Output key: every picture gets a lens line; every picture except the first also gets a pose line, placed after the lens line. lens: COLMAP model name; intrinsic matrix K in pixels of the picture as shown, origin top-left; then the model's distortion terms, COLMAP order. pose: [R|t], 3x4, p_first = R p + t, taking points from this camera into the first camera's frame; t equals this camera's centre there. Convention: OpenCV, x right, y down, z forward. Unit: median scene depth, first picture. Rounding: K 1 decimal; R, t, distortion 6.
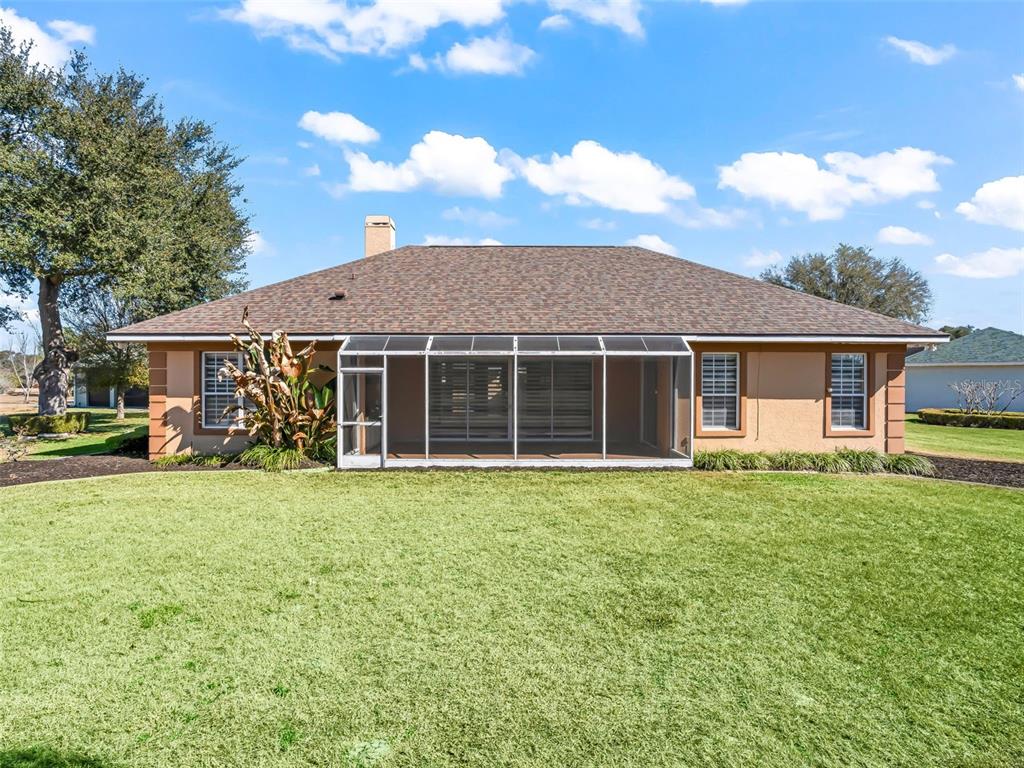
lens RADIAL K [[527.3, 0, 512.0], [0, 527.3, 384.0], [0, 0, 1]] dist [-0.025842, 0.000496]
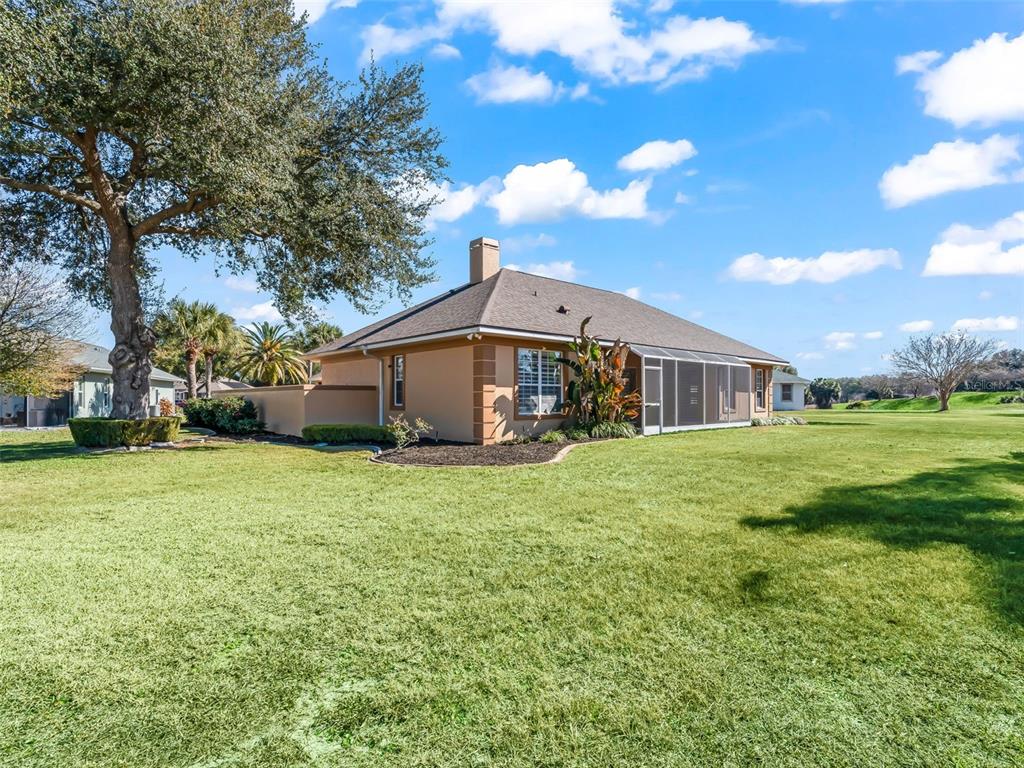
lens RADIAL K [[527.3, 0, 512.0], [0, 527.3, 384.0], [0, 0, 1]] dist [-0.025842, 0.000496]
pose [[0.731859, 0.017950, 0.681220, -1.396010], [0.007980, 0.999359, -0.034905, 0.058982], [-0.681409, 0.030982, 0.731246, 0.166648]]
